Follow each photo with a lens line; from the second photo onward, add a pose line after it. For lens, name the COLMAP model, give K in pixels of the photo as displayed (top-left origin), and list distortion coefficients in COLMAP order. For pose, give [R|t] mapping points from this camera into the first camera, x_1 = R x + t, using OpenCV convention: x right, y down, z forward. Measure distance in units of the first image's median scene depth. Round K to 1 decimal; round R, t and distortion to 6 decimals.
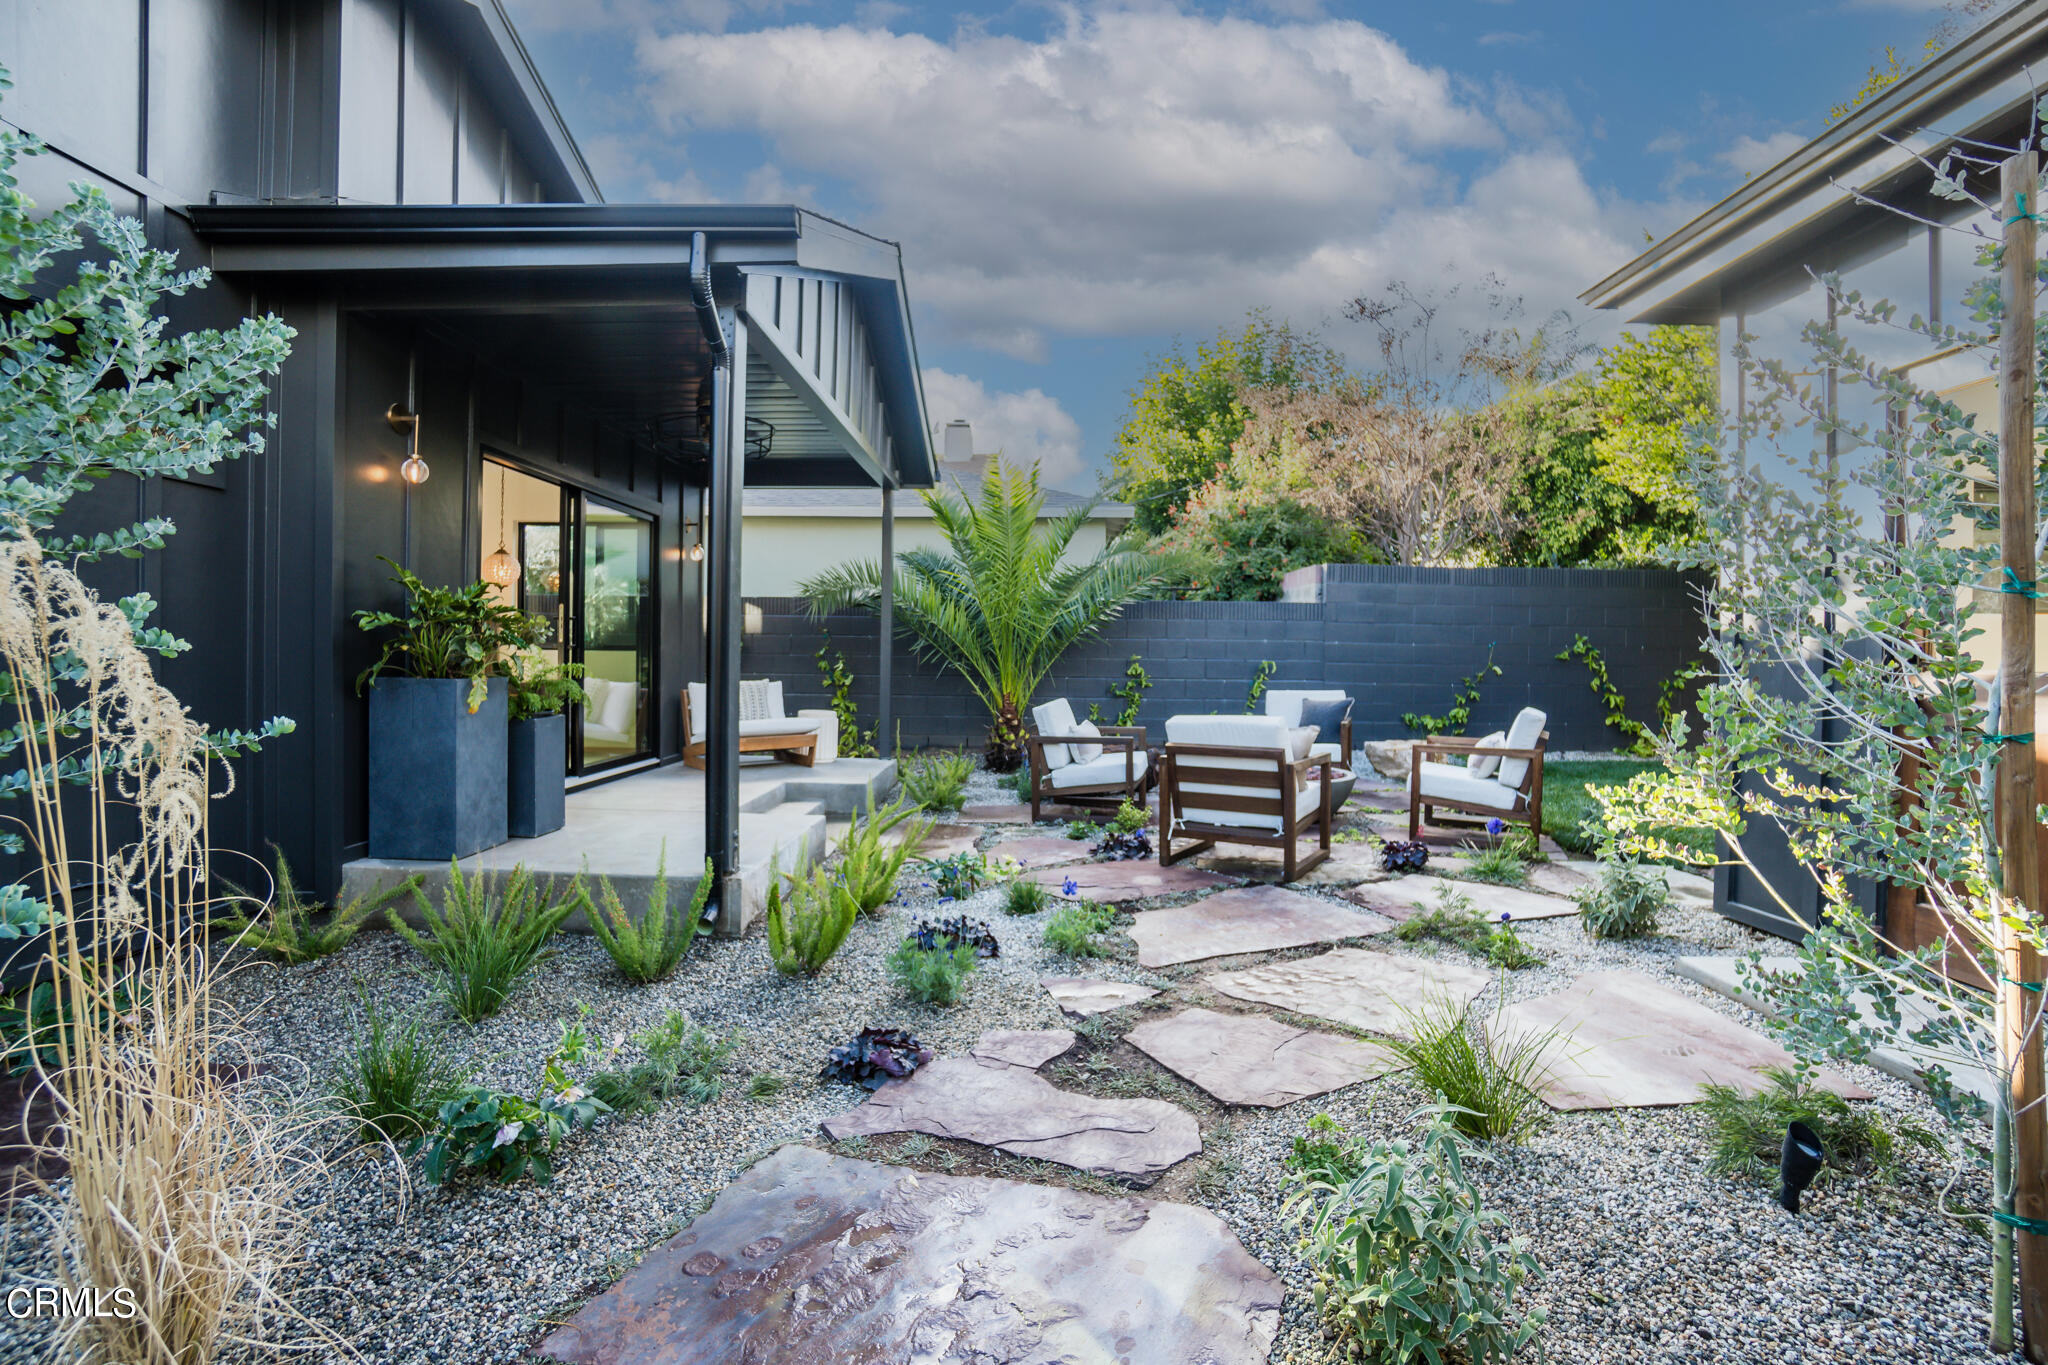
lens RADIAL K [[899.2, 0, 1024.0], [0, 899.2, 682.5], [0, 0, 1]] dist [-0.063203, 0.019327]
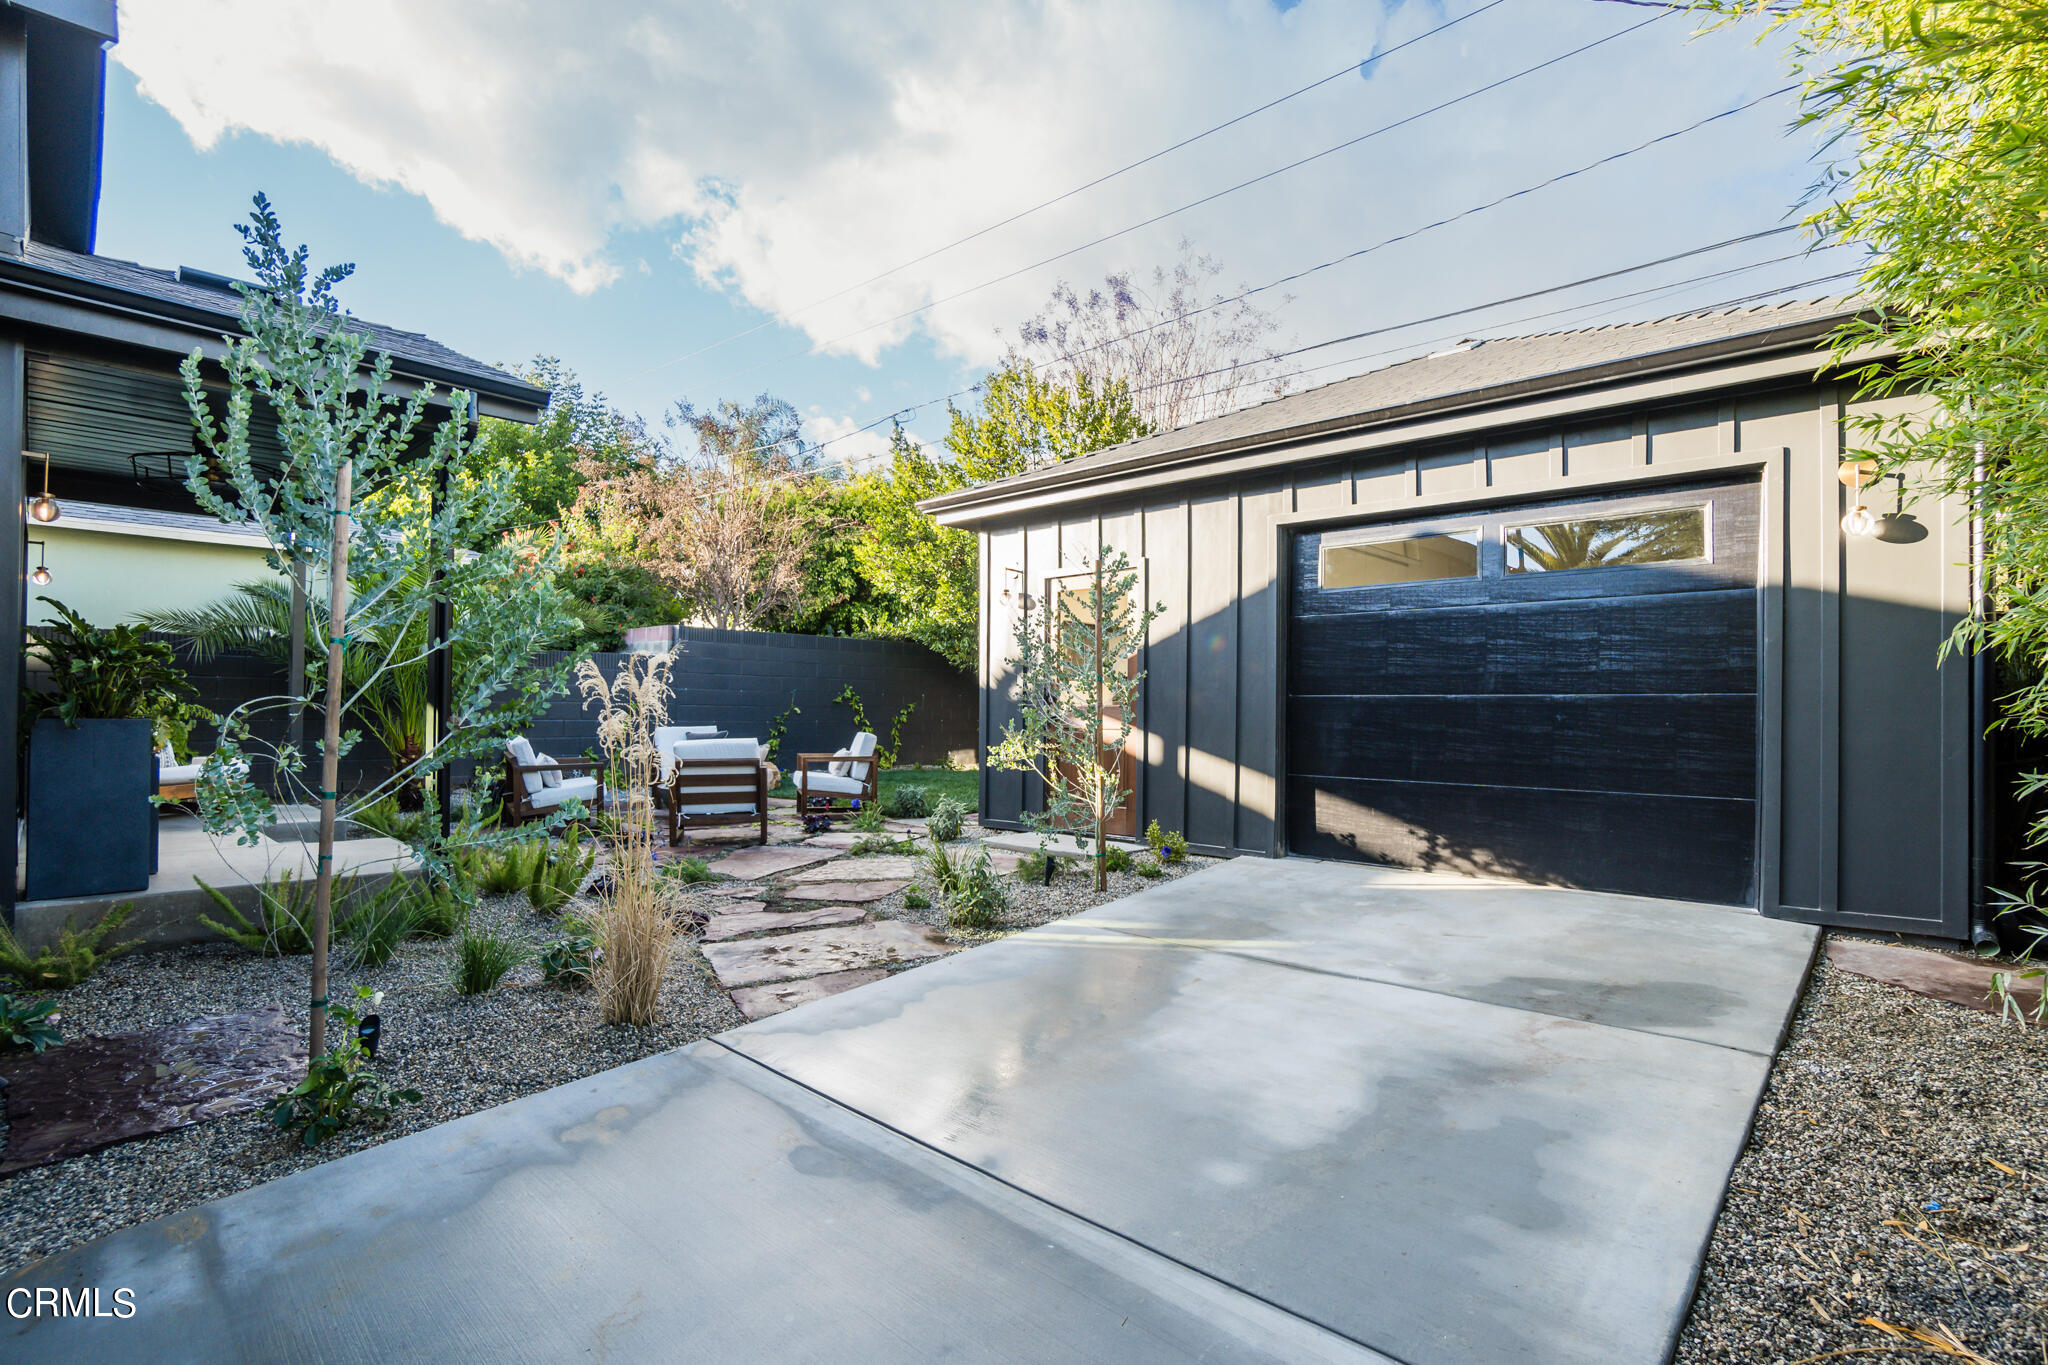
lens RADIAL K [[899.2, 0, 1024.0], [0, 899.2, 682.5], [0, 0, 1]] dist [-0.063203, 0.019327]
pose [[0.671209, 0.015806, 0.741099, -0.387273], [0.021274, 0.998950, -0.040573, 0.010480], [-0.740963, 0.042999, 0.670168, -0.273425]]
